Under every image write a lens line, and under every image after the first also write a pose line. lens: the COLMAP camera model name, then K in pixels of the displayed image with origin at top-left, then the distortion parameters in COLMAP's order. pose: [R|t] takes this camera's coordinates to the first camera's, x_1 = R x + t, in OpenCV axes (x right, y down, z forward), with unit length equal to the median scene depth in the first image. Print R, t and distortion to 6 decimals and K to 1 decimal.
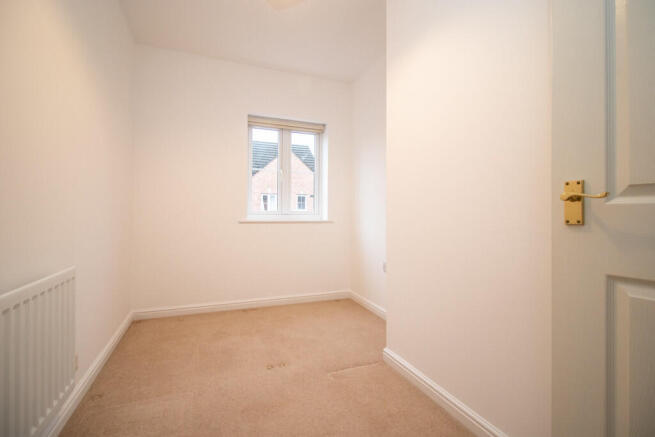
lens RADIAL K [[303.6, 0, 327.5], [0, 303.6, 218.5], [0, 0, 1]] dist [0.020234, 0.000022]
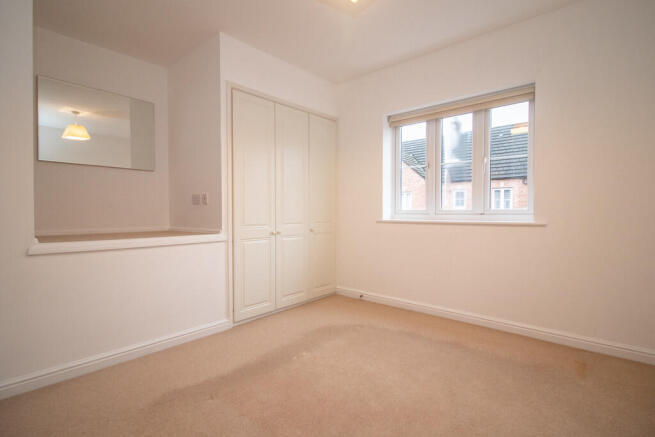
lens RADIAL K [[303.6, 0, 327.5], [0, 303.6, 218.5], [0, 0, 1]] dist [0.020234, 0.000022]
pose [[0.413151, -0.006415, -0.910640, 0.517783], [-0.000165, 0.999975, -0.007119, 0.007207], [0.910662, 0.003091, 0.413140, 0.332831]]
